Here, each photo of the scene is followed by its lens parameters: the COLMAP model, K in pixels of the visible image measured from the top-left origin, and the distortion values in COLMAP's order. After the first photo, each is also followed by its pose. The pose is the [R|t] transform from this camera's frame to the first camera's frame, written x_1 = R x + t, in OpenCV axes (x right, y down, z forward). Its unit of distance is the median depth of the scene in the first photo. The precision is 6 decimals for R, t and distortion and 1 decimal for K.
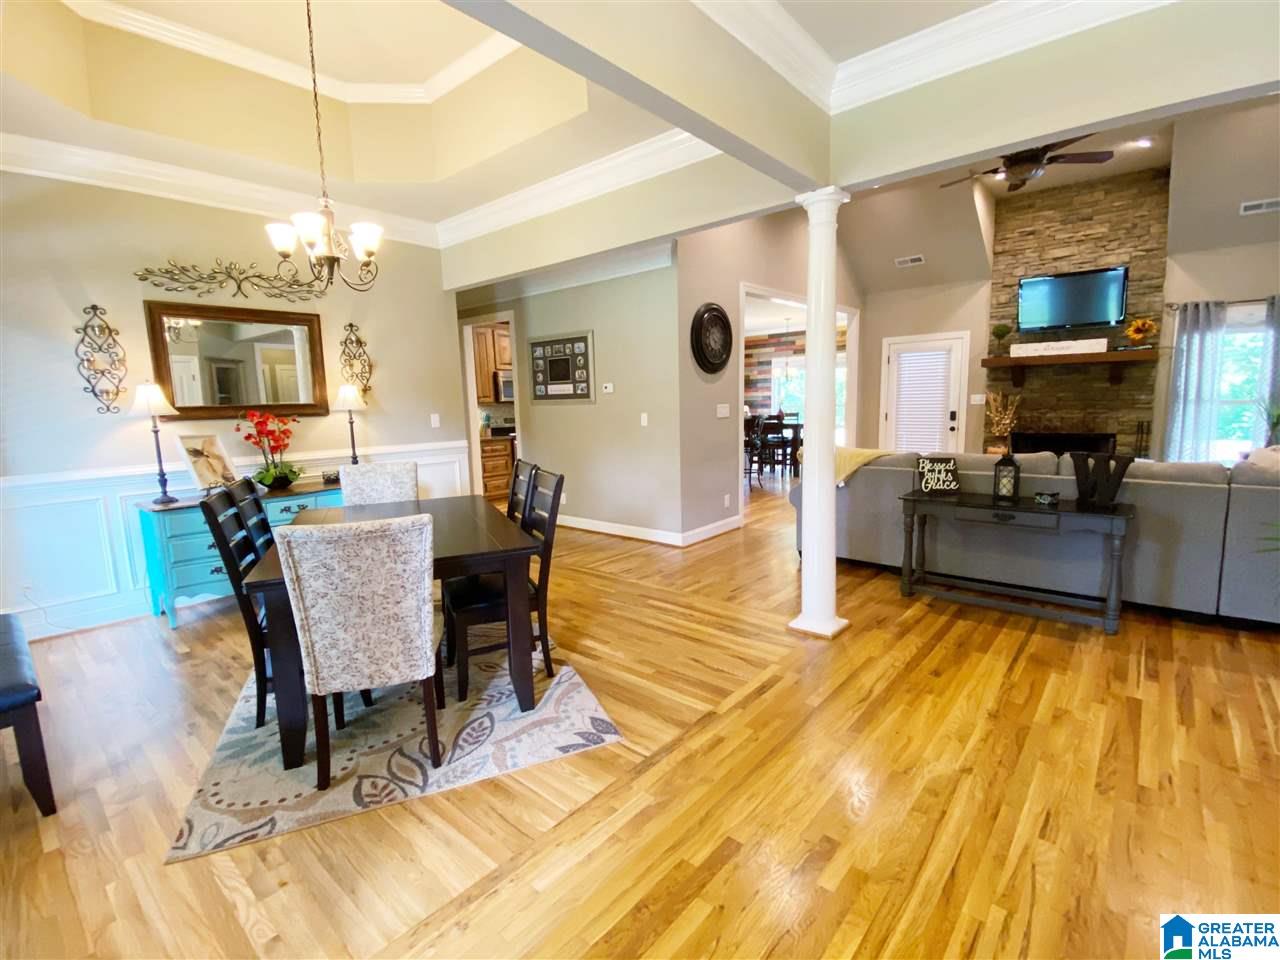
lens RADIAL K [[592.4, 0, 648.4], [0, 592.4, 483.7], [0, 0, 1]] dist [-0.003444, -0.000623]
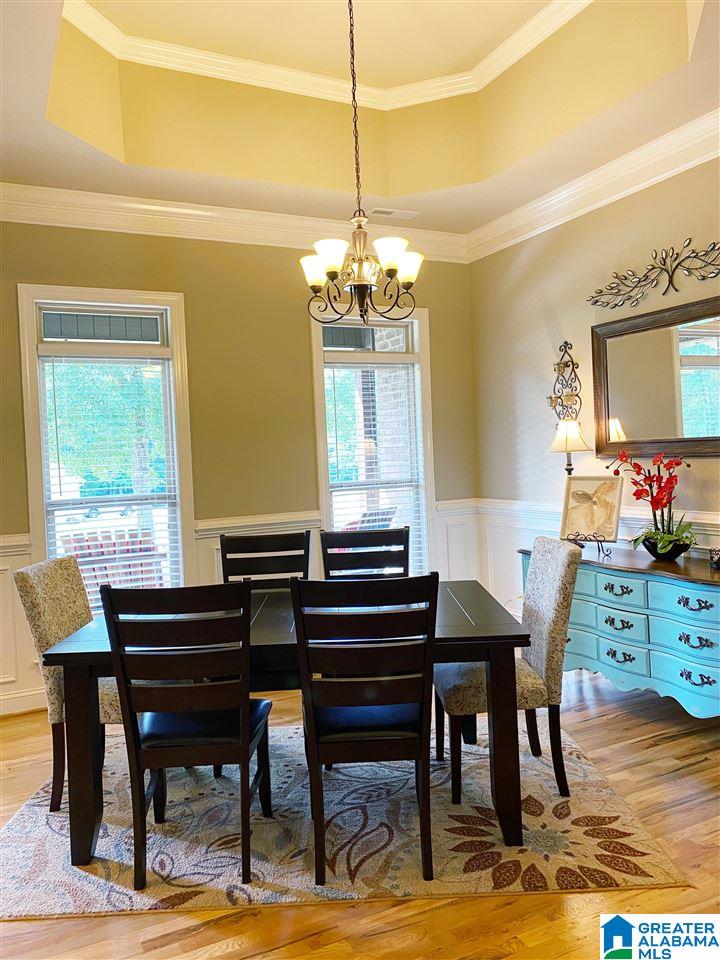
lens RADIAL K [[735.7, 0, 359.4], [0, 735.7, 472.8], [0, 0, 1]] dist [0.031168, -0.022885]
pose [[-0.393168, 0.073227, -0.916546, 0.346708], [-0.071989, 0.991312, 0.110082, -0.181661], [0.916644, 0.109261, -0.384481, 1.109261]]
